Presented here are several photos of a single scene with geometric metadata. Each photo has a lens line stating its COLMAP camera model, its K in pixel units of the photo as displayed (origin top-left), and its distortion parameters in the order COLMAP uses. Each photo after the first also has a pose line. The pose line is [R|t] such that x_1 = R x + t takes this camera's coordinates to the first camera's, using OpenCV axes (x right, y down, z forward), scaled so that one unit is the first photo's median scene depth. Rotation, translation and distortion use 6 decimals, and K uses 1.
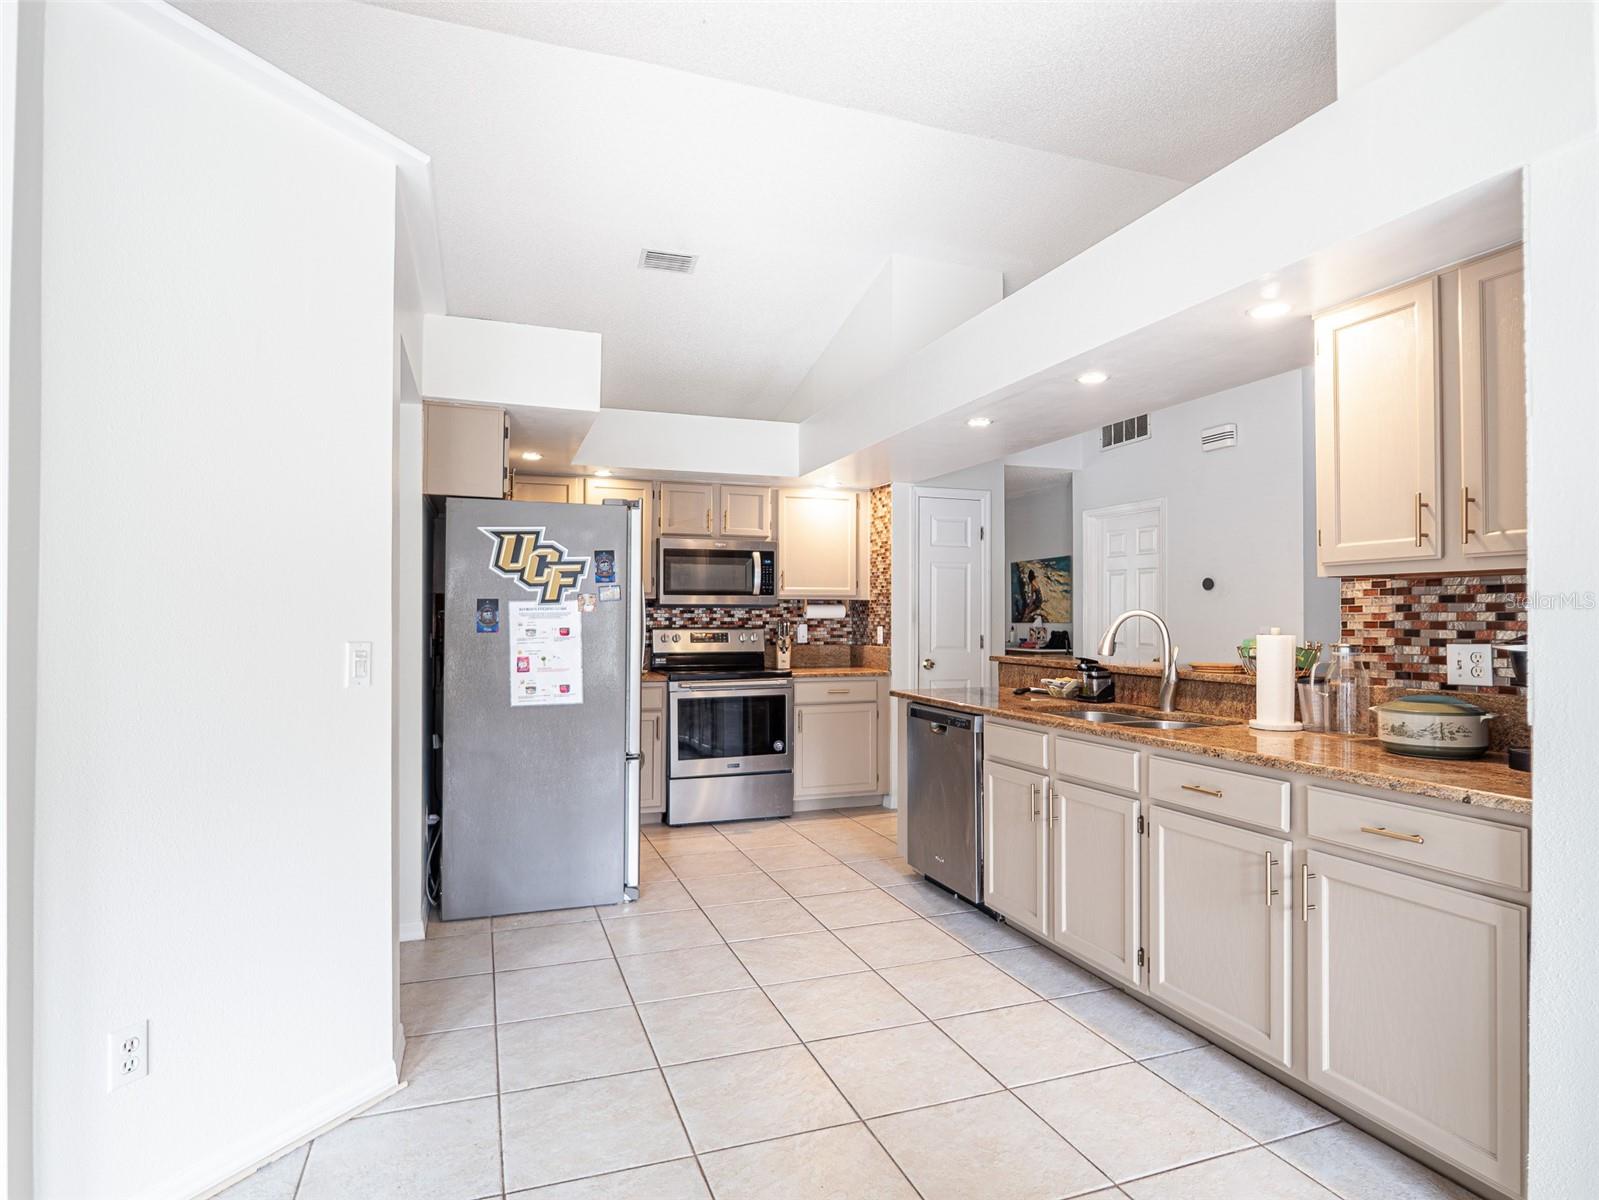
lens RADIAL K [[890.2, 0, 801.8], [0, 890.2, 611.6], [0, 0, 1]] dist [-0.020654, 0.000222]
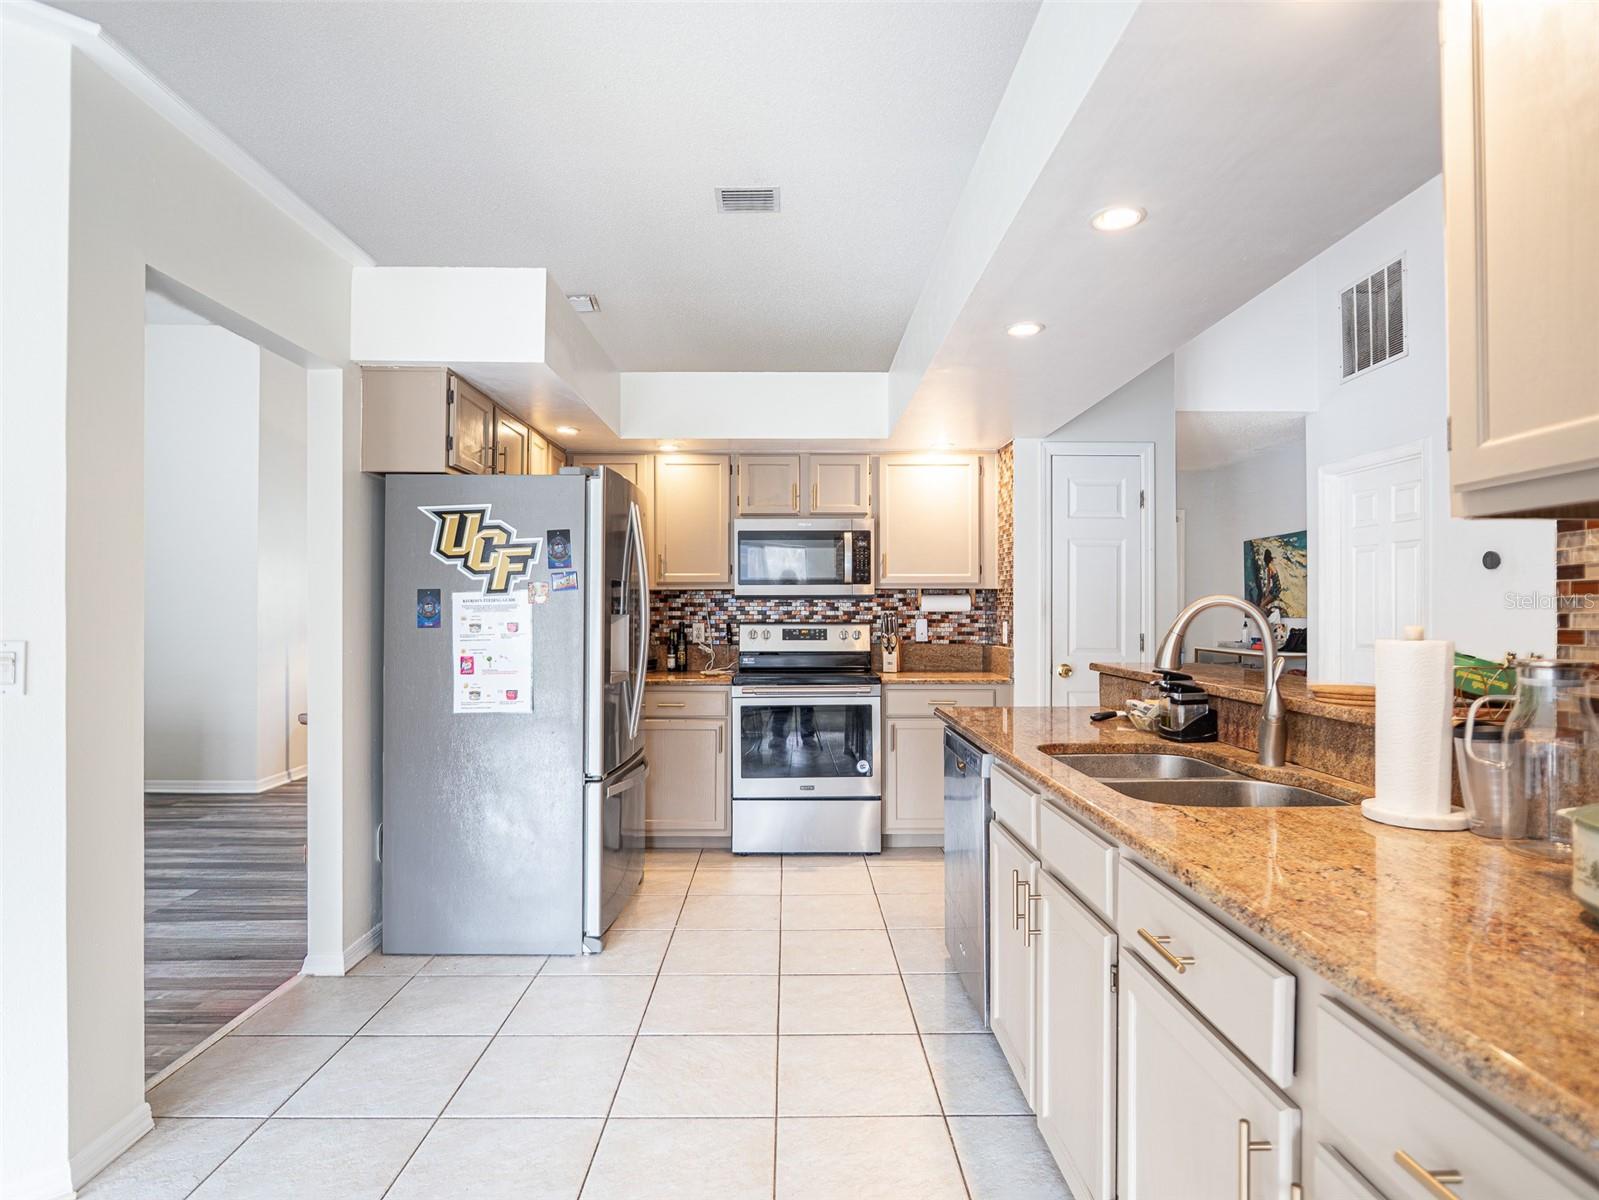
lens RADIAL K [[890.2, 0, 801.8], [0, 890.2, 611.6], [0, 0, 1]] dist [-0.020654, 0.000222]
pose [[0.945858, -0.001519, -0.324578, 0.183951], [0.003442, 0.999980, 0.005349, 0.002902], [0.324563, -0.006177, 0.945844, 0.200791]]
